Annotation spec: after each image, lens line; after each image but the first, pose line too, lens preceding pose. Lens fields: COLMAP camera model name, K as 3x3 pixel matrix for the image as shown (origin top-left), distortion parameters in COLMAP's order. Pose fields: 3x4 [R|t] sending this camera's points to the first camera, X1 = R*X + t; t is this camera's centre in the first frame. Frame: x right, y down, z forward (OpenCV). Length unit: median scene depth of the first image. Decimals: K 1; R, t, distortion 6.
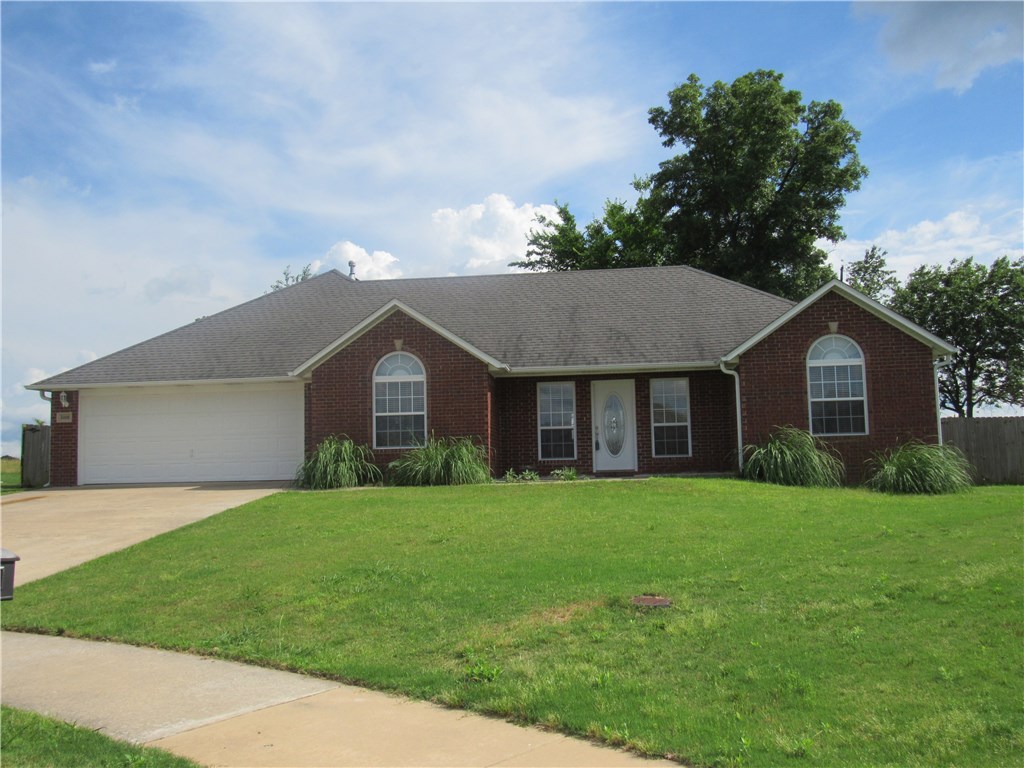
lens RADIAL K [[901.5, 0, 513.5], [0, 901.5, 382.3], [0, 0, 1]] dist [-0.020531, -0.034649]
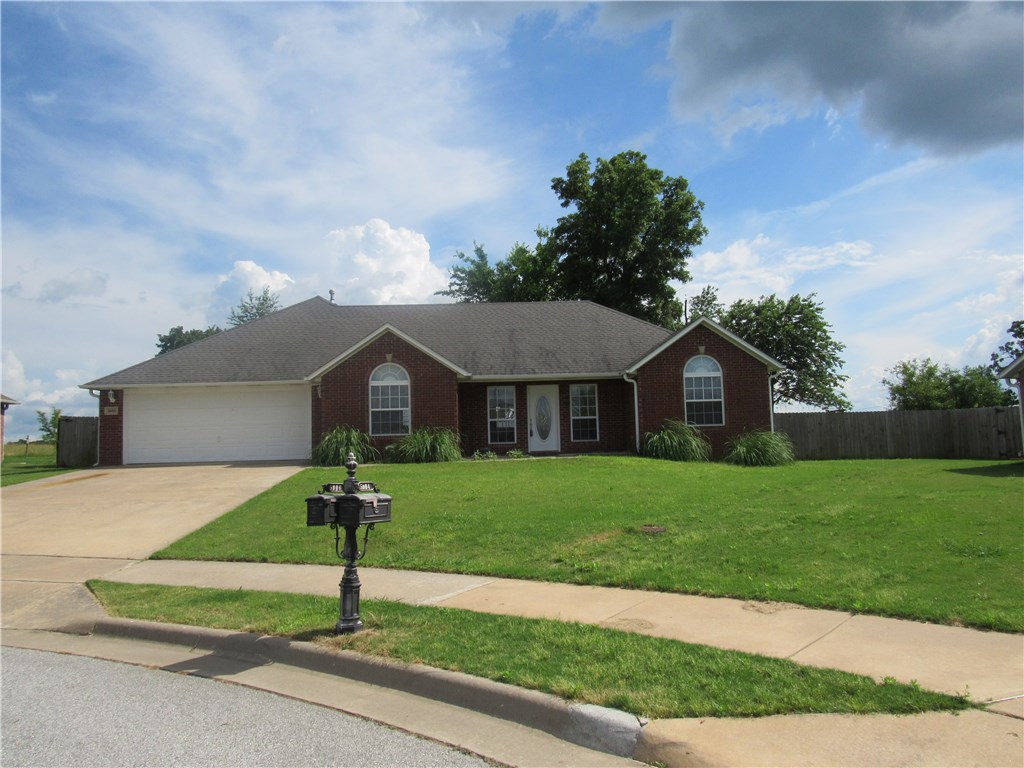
lens RADIAL K [[736.9, 0, 511.0], [0, 736.9, 389.5], [0, 0, 1]] dist [-0.029949, 0.006838]
pose [[0.988613, 0.007725, 0.150285, -0.092378], [-0.009629, 0.999882, 0.011947, -0.007501], [-0.150175, -0.013258, 0.988571, -0.085619]]
